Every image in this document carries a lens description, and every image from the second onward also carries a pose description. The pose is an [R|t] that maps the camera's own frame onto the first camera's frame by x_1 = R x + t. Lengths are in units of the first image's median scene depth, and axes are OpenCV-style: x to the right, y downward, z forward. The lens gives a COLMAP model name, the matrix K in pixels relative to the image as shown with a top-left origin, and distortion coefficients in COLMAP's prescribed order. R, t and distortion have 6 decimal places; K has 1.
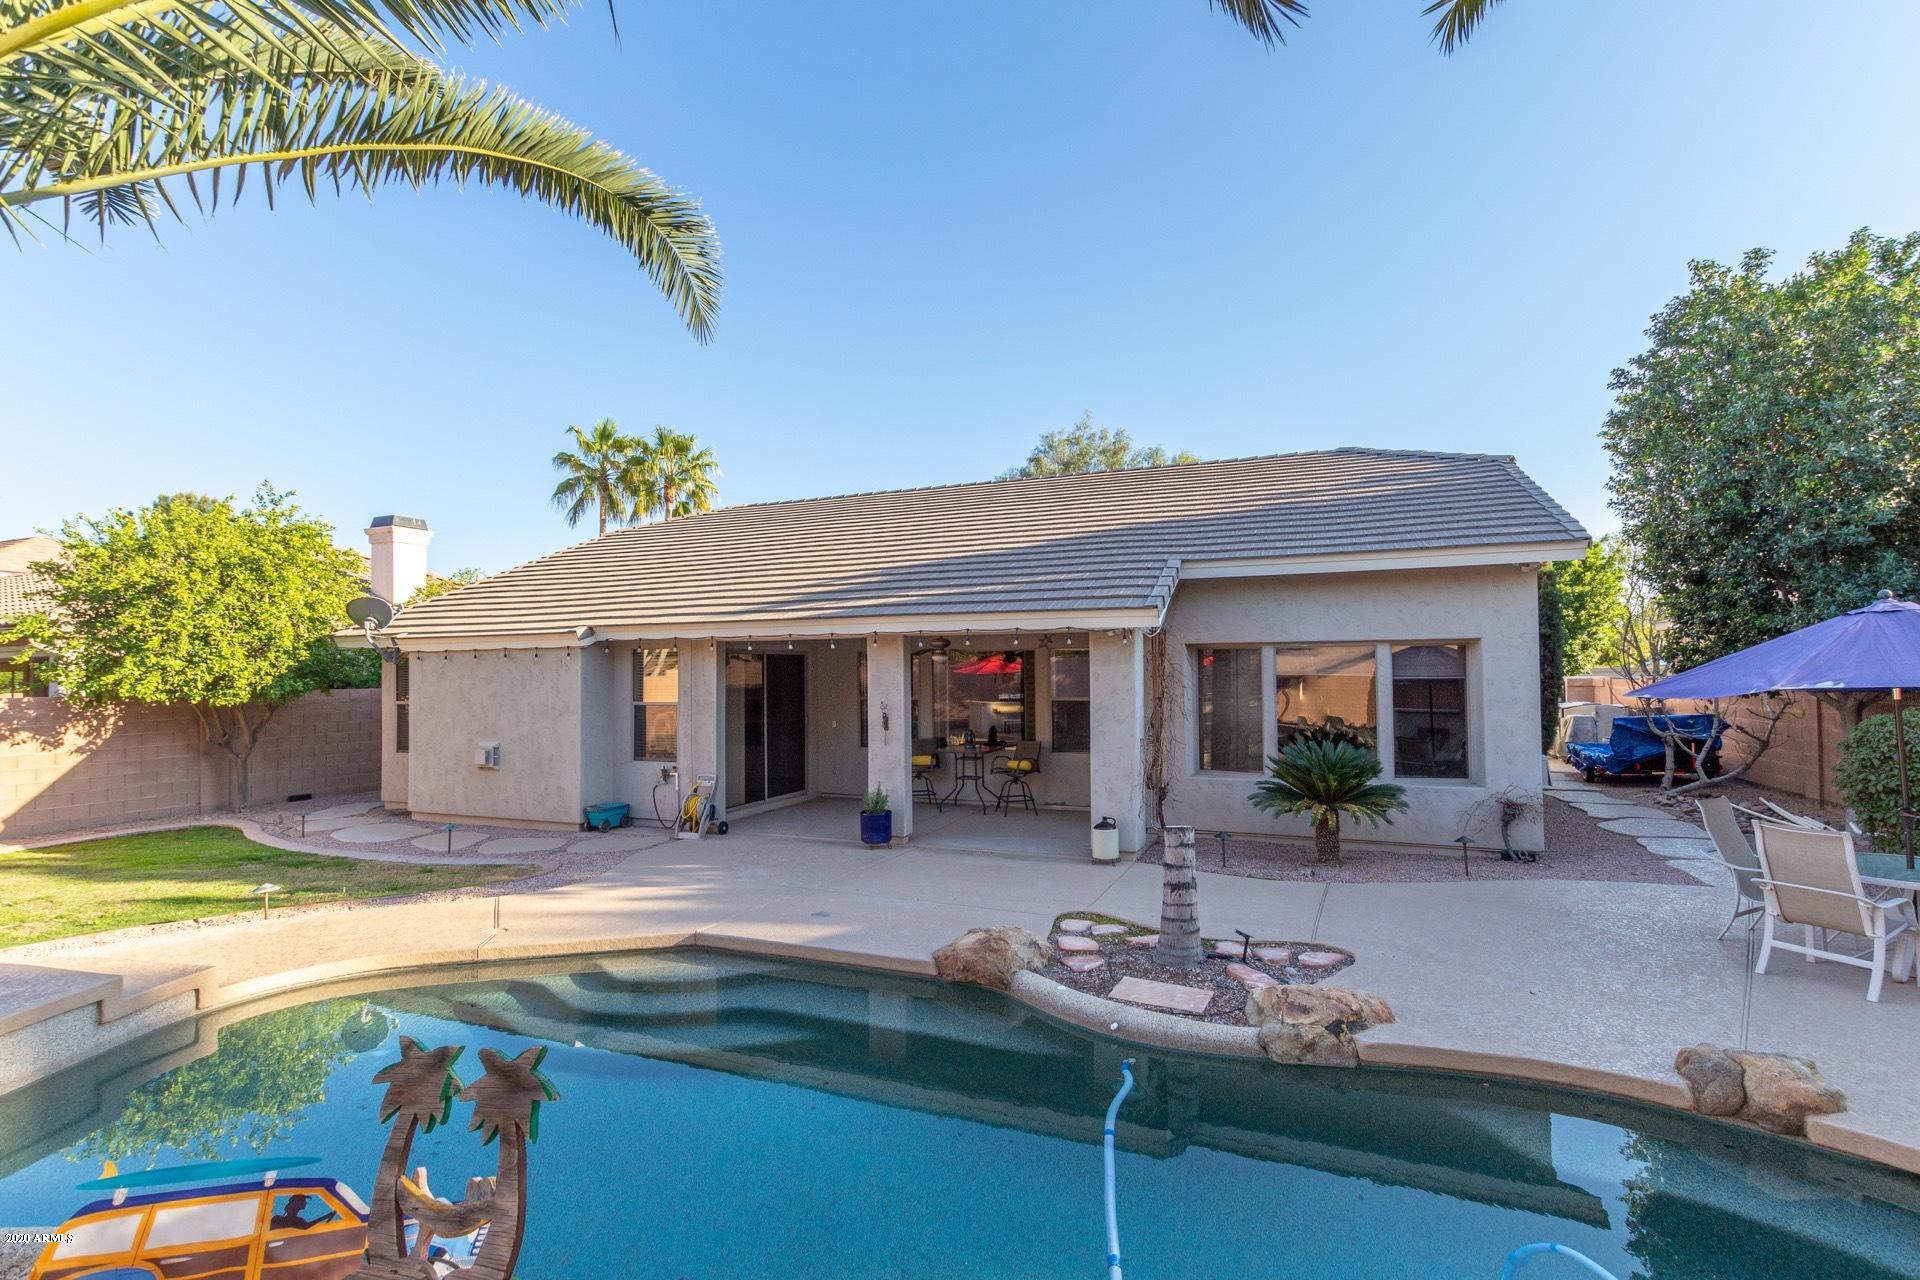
lens RADIAL K [[876.1, 0, 960.9], [0, 876.1, 674.0], [0, 0, 1]] dist [0.004820, -0.001227]
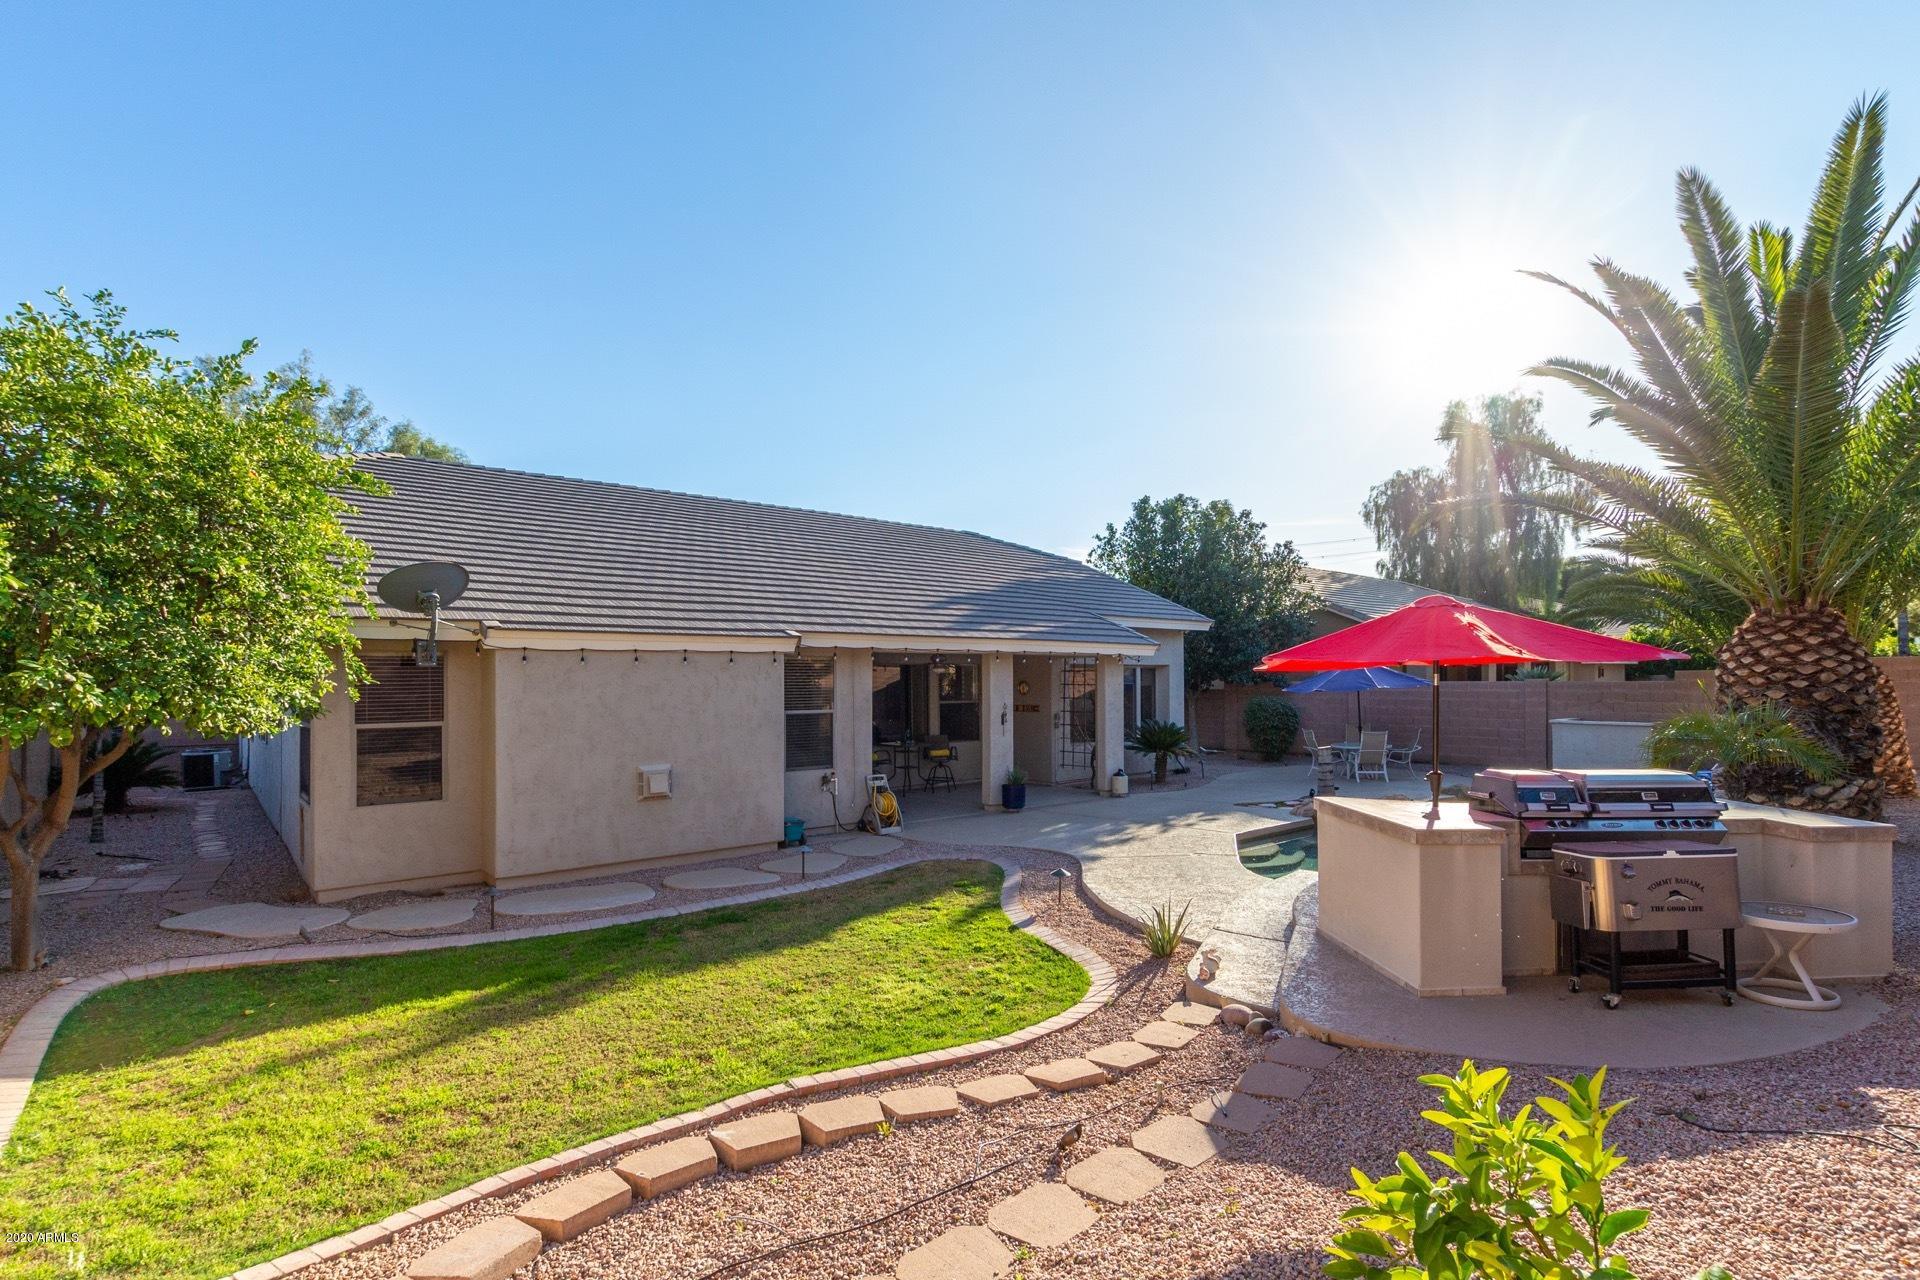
lens RADIAL K [[876.1, 0, 960.9], [0, 876.1, 674.0], [0, 0, 1]] dist [0.004820, -0.001227]
pose [[0.470552, 0.014895, 0.882247, -1.162187], [0.005485, 0.999789, -0.019805, 0.011388], [-0.882355, 0.014159, 0.470370, 0.378404]]
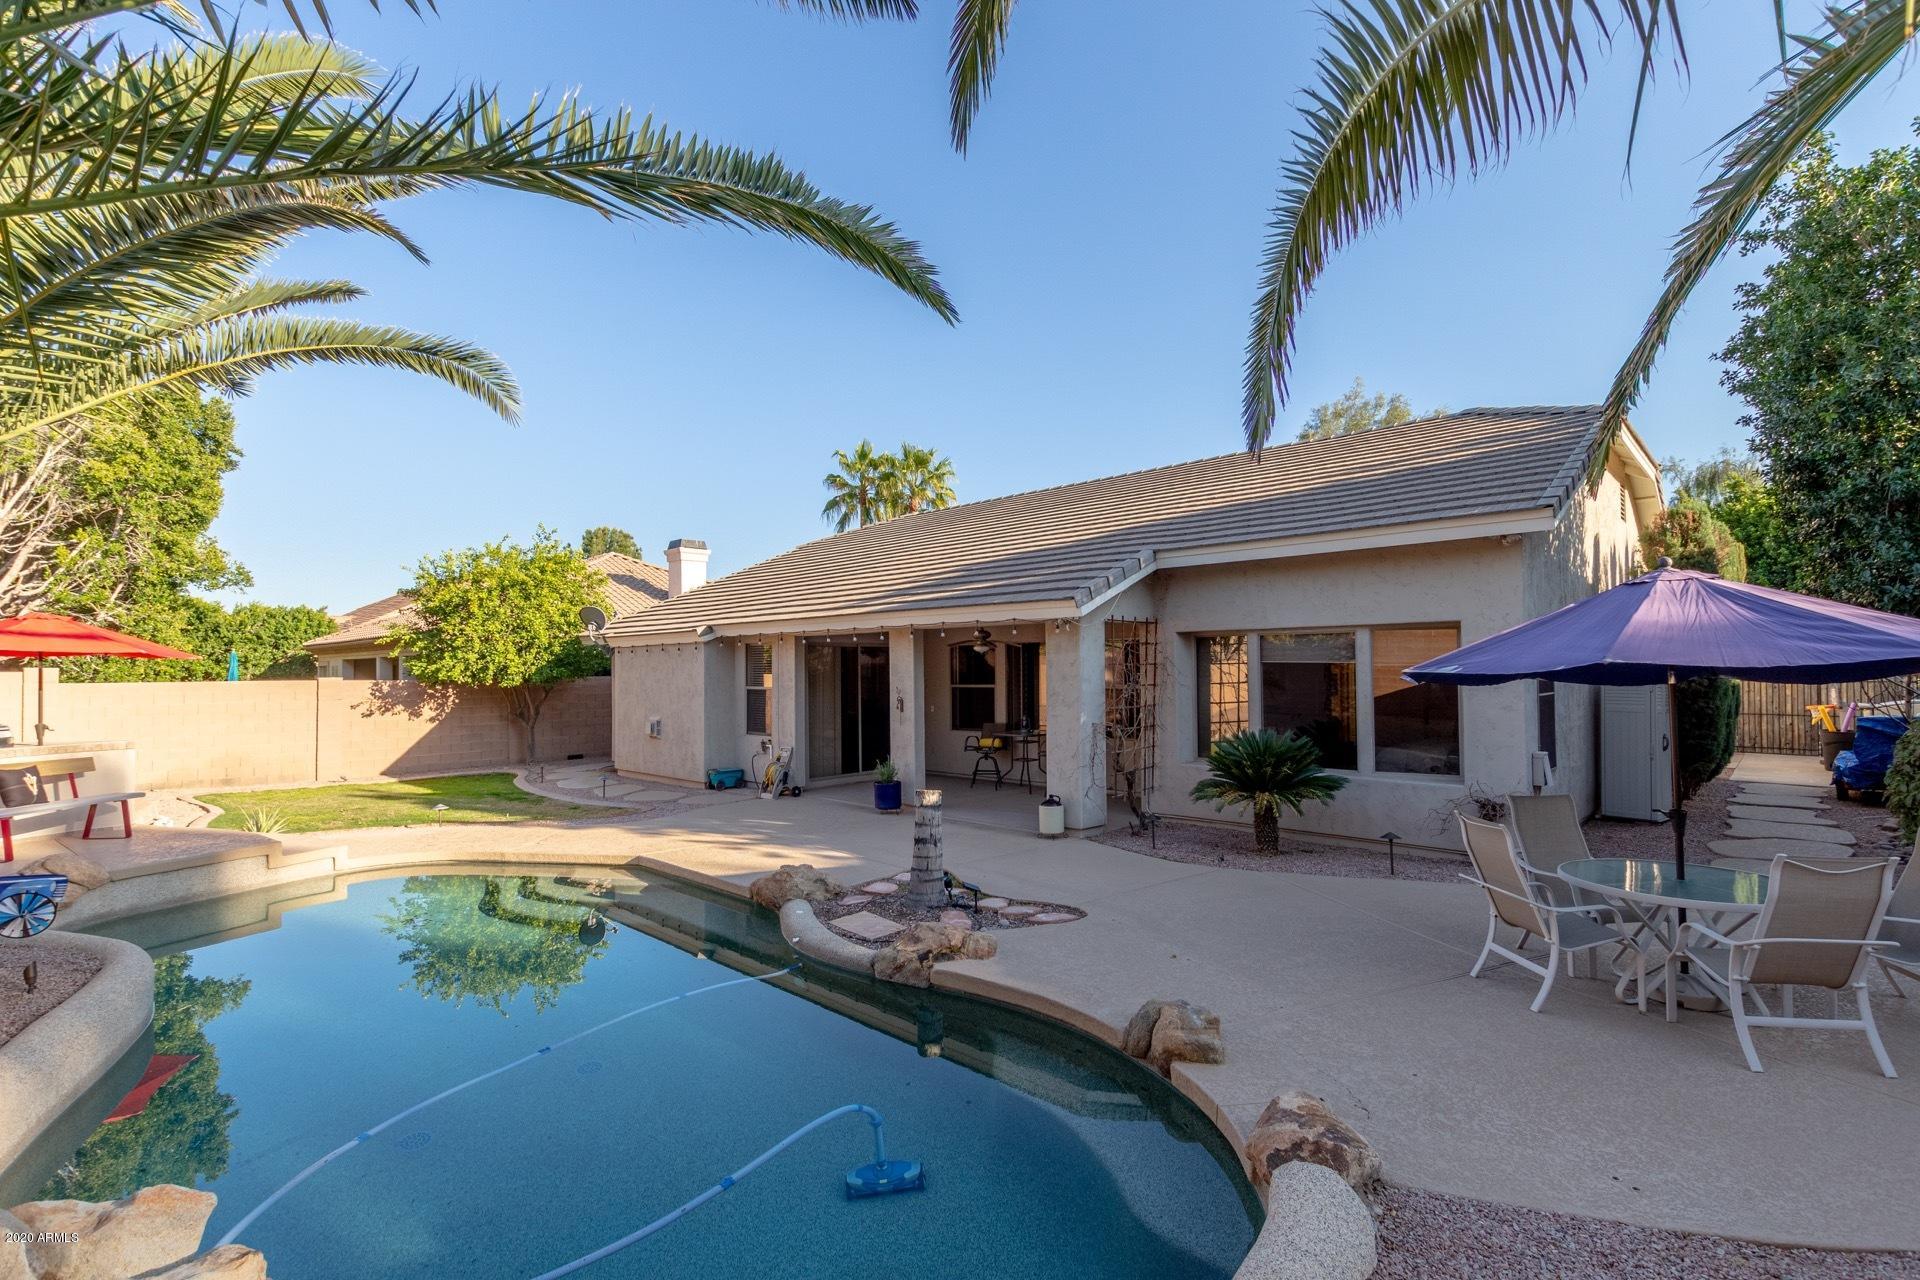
lens RADIAL K [[876.1, 0, 960.9], [0, 876.1, 674.0], [0, 0, 1]] dist [0.004820, -0.001227]
pose [[0.929861, 0.001802, -0.367905, 0.365338], [0.001210, 0.999968, 0.007955, 0.005033], [0.367908, -0.007842, 0.929829, -0.032721]]
